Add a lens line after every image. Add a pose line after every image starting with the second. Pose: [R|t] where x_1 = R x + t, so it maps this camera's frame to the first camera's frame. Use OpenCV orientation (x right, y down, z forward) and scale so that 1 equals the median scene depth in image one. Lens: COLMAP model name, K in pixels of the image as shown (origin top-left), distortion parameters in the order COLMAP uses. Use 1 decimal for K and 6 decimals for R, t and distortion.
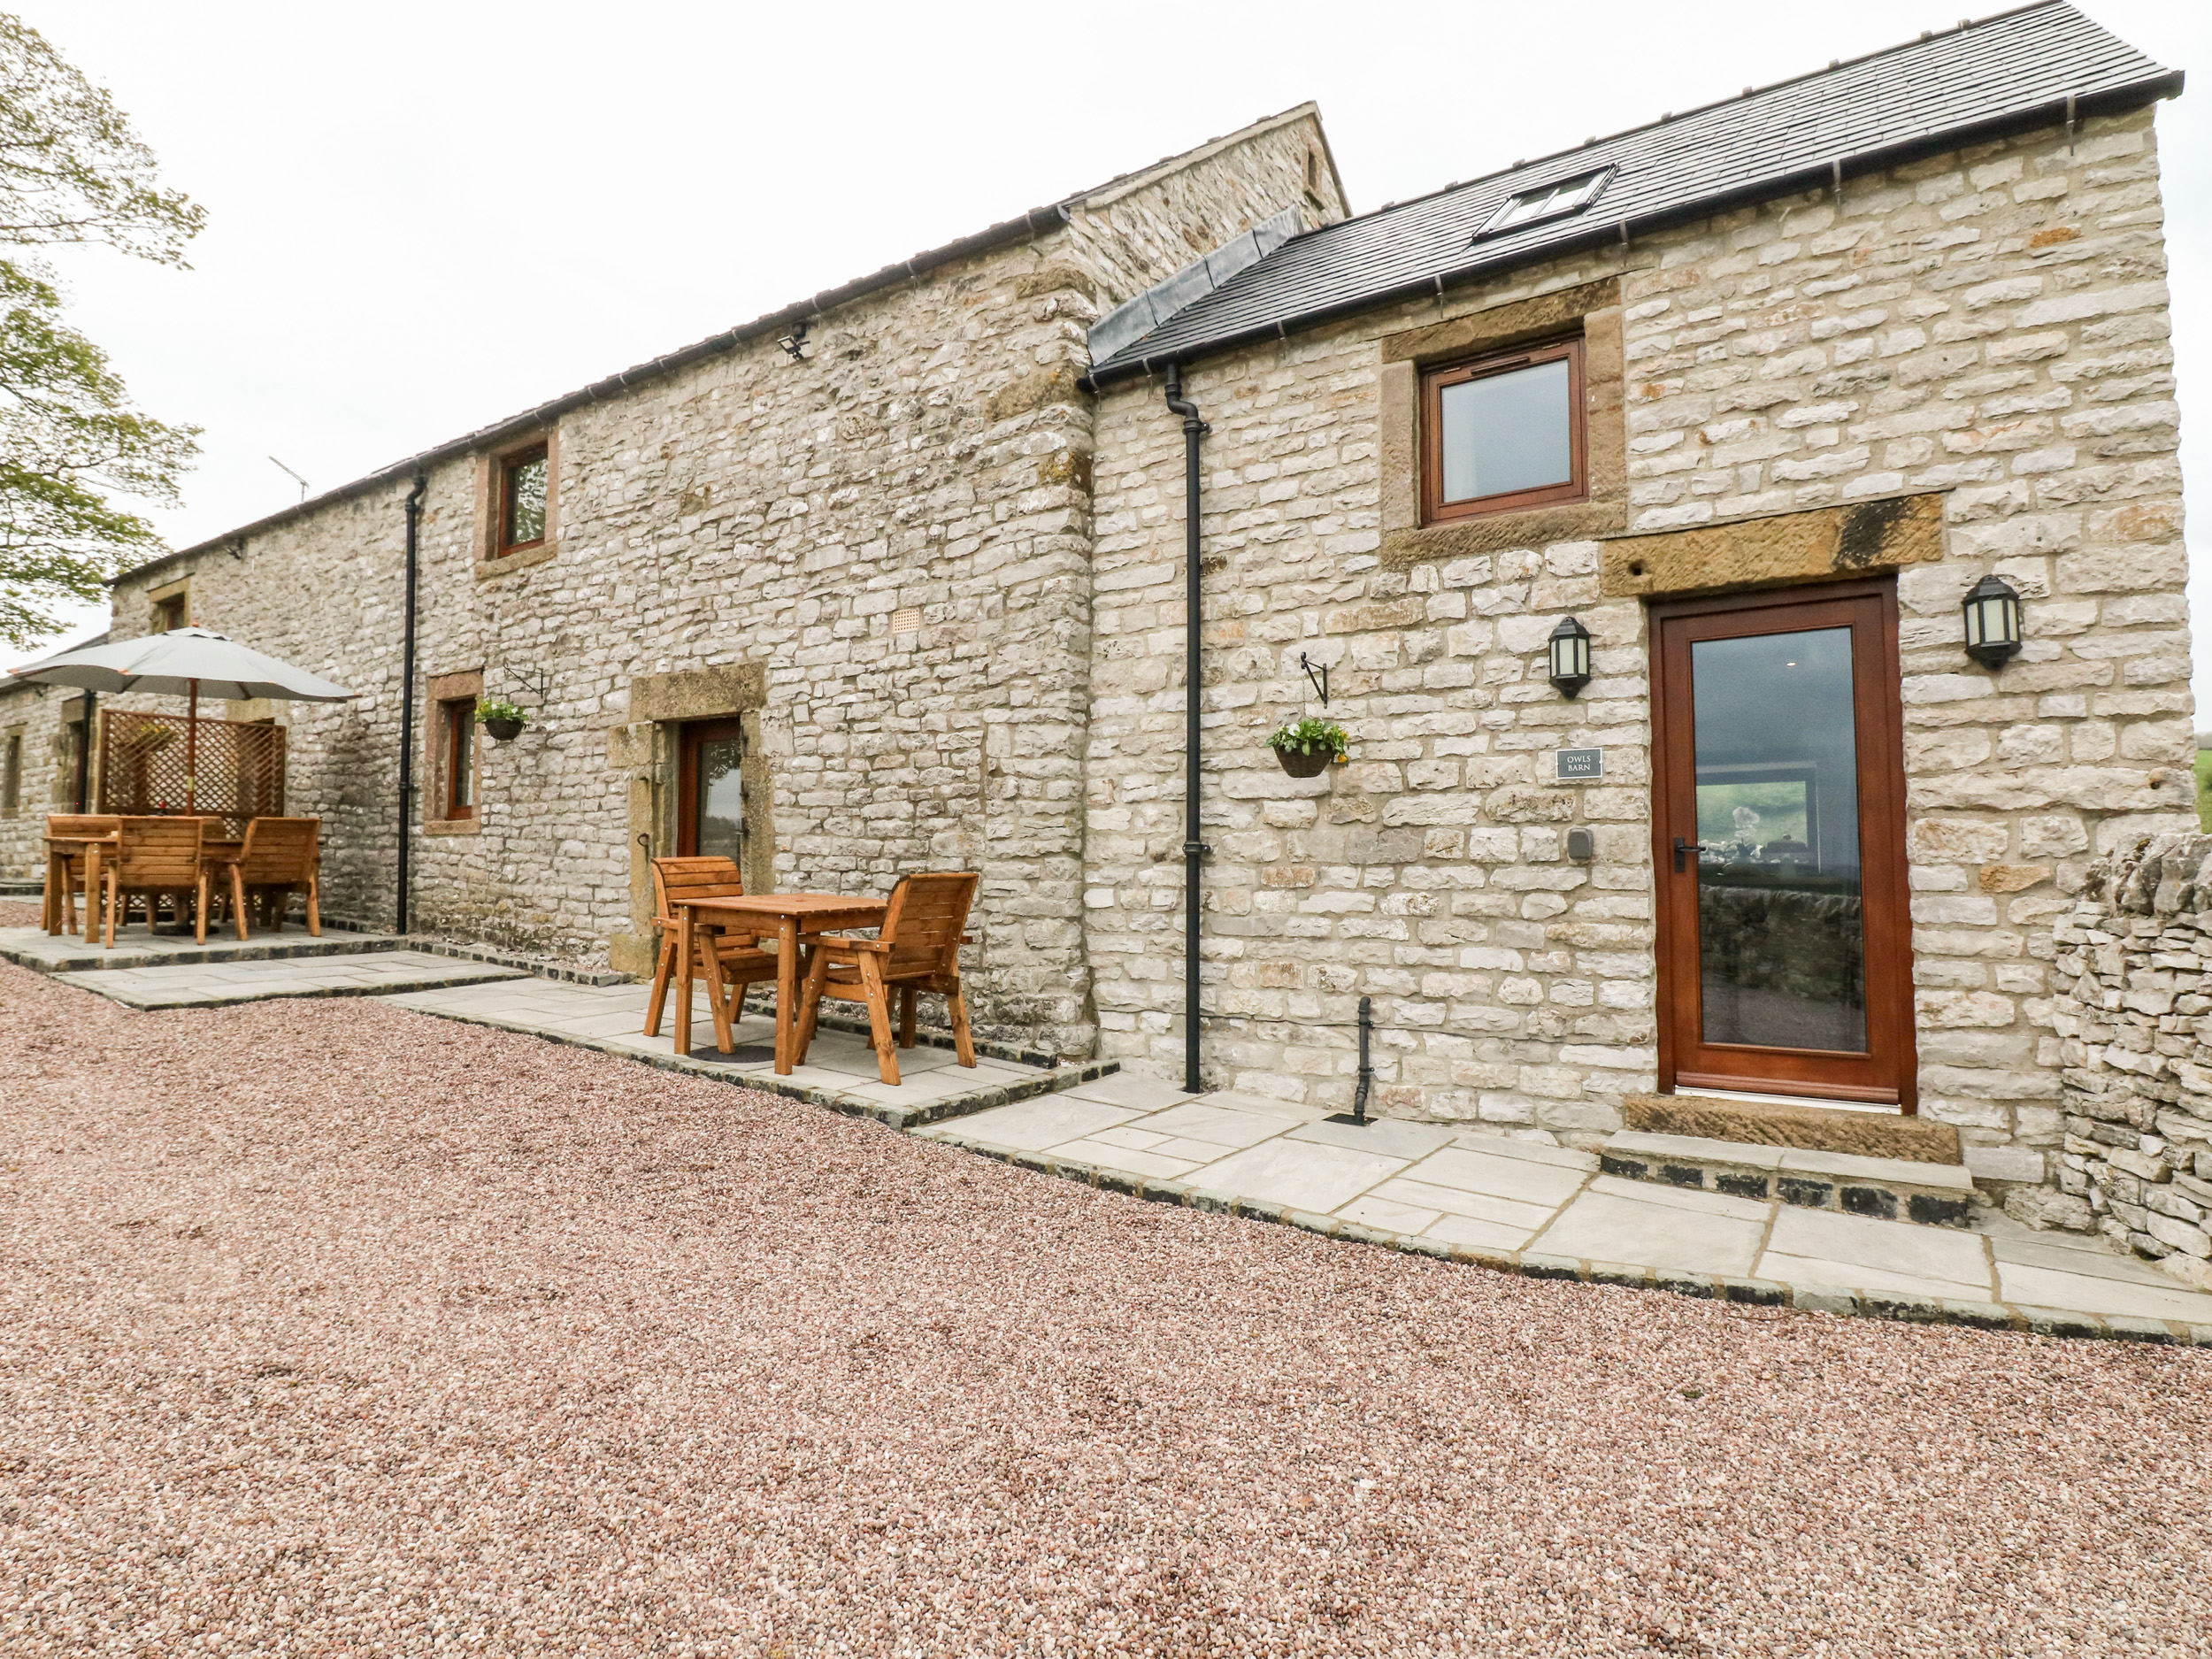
lens RADIAL K [[1191.0, 0, 1105.6], [0, 1191.0, 826.4], [0, 0, 1]] dist [-0.005189, -0.002453]
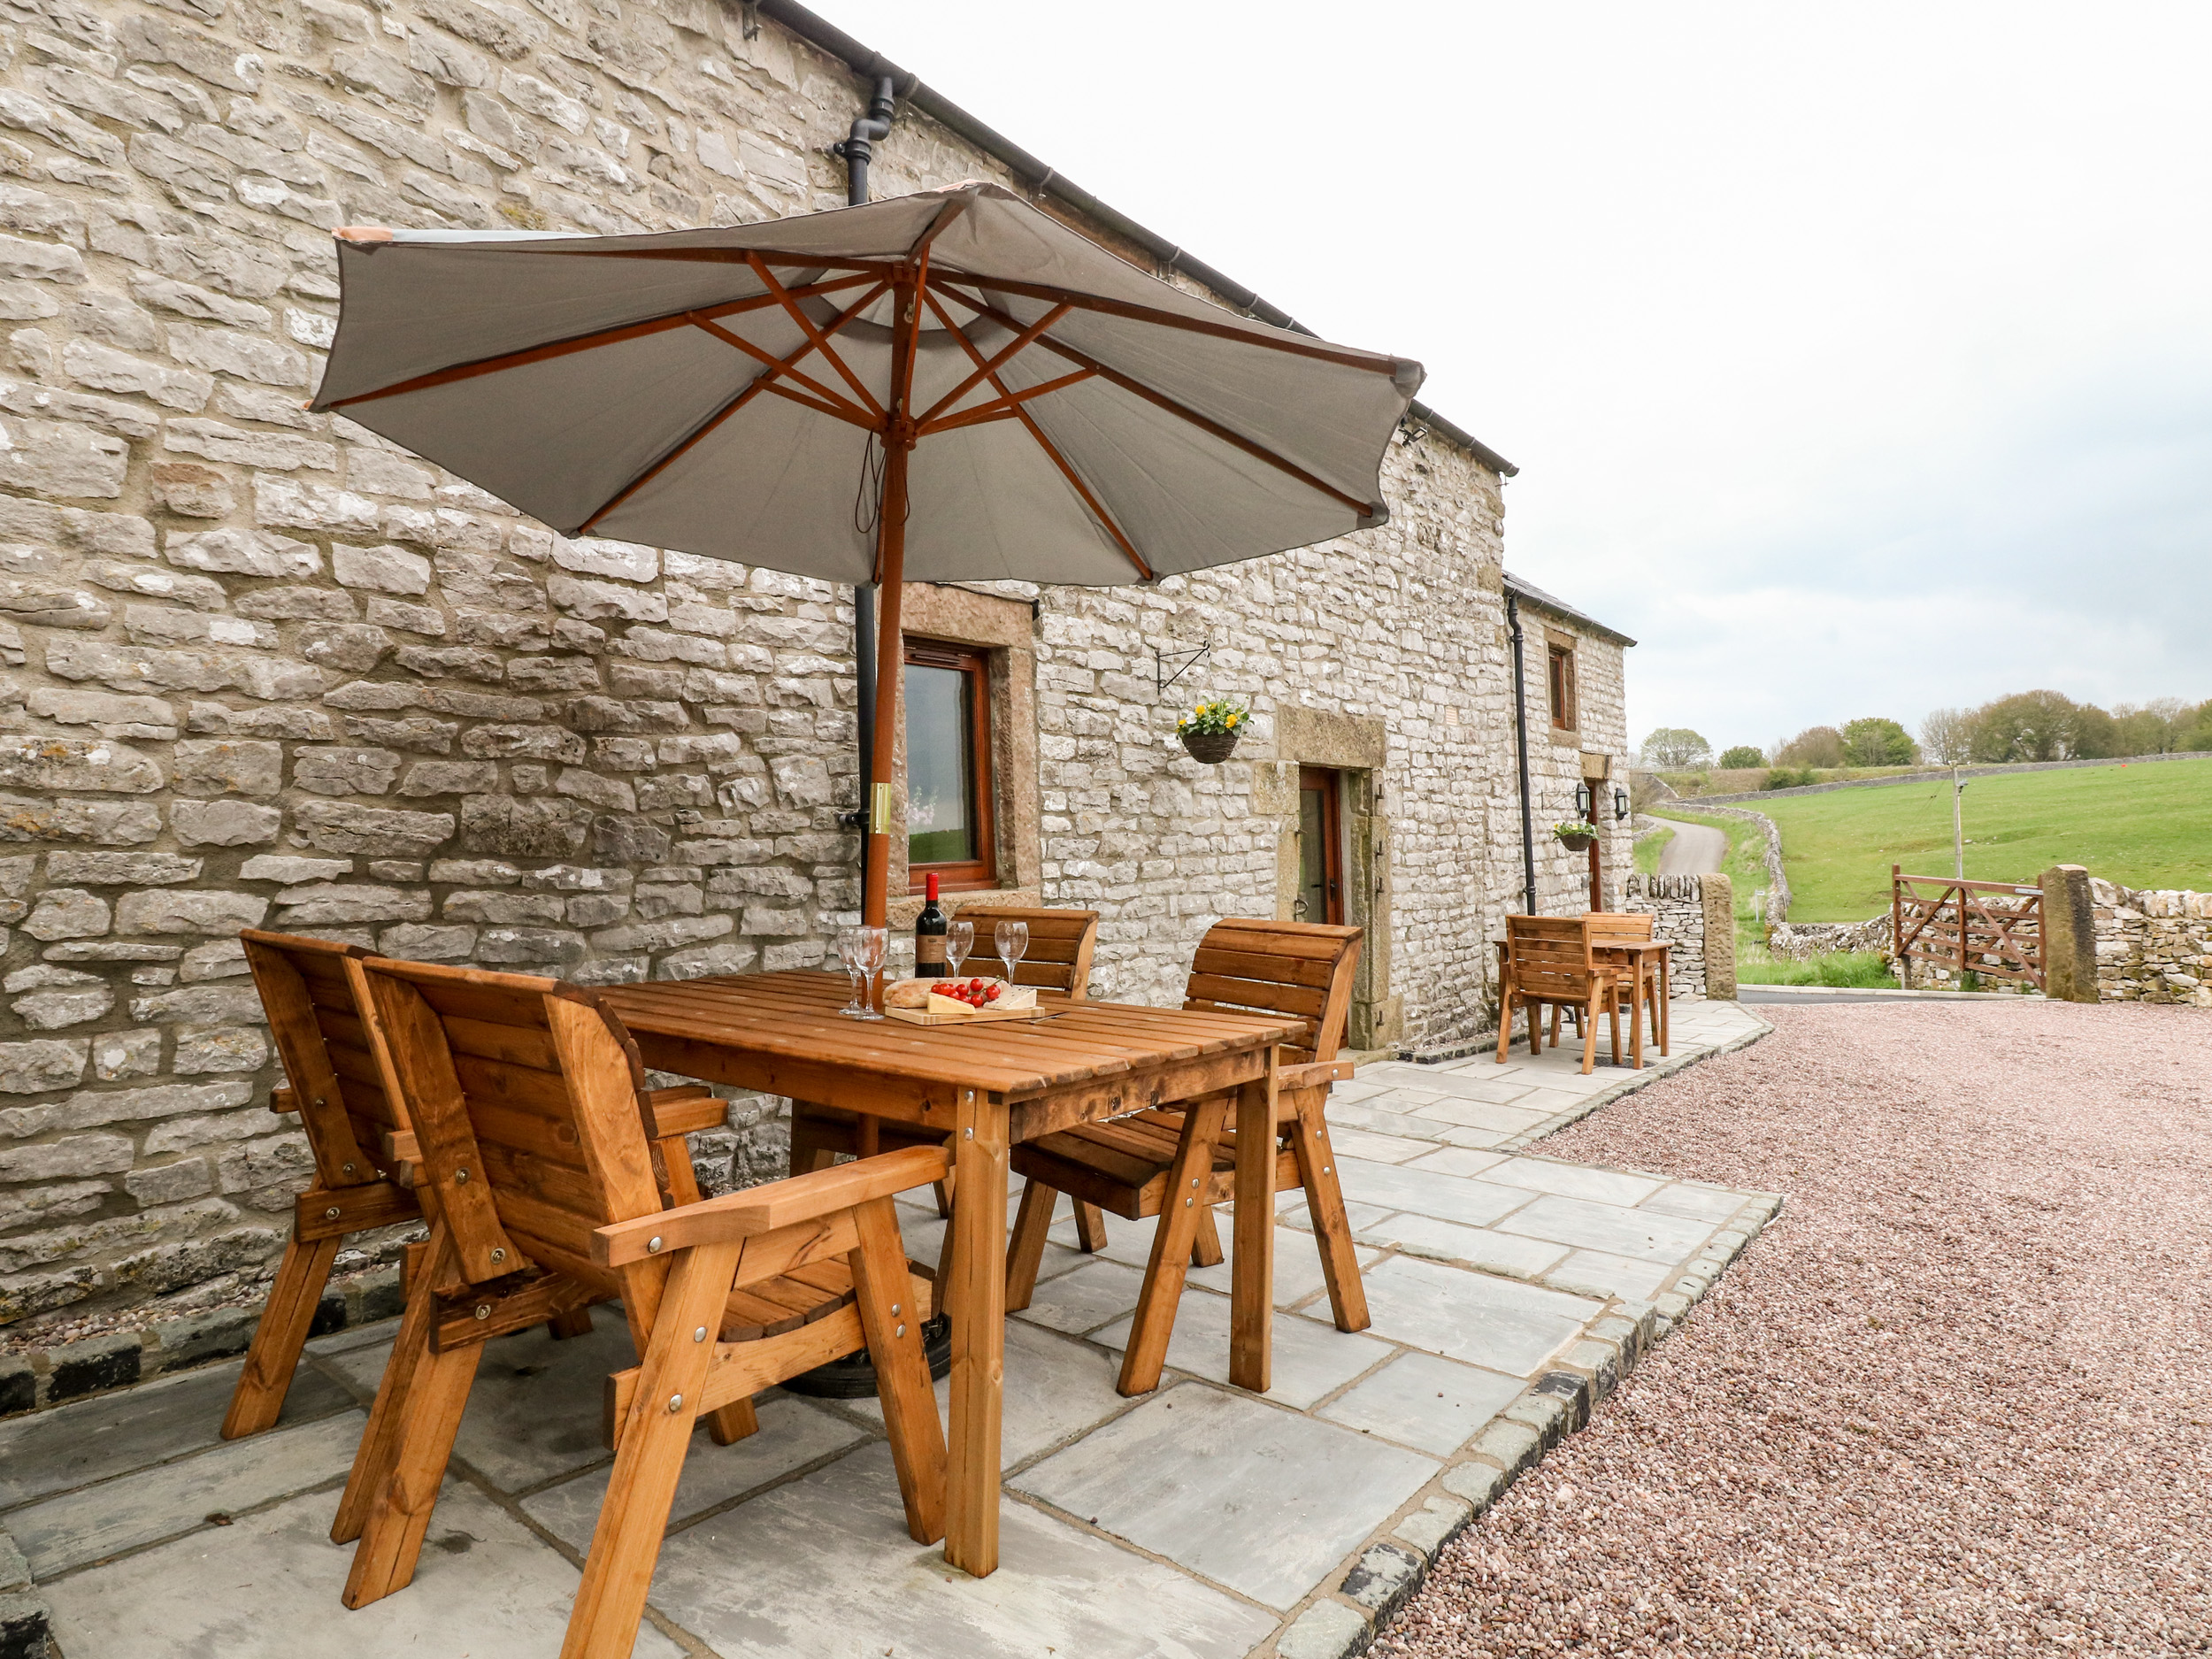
lens RADIAL K [[1191.0, 0, 1106.1], [0, 1191.0, 838.3], [0, 0, 1]] dist [-0.005189, -0.002453]
pose [[0.079994, 0.010818, 0.996737, -1.221467], [-0.002272, 0.999940, -0.010670, -0.027082], [-0.996793, -0.001411, 0.080013, 1.077526]]
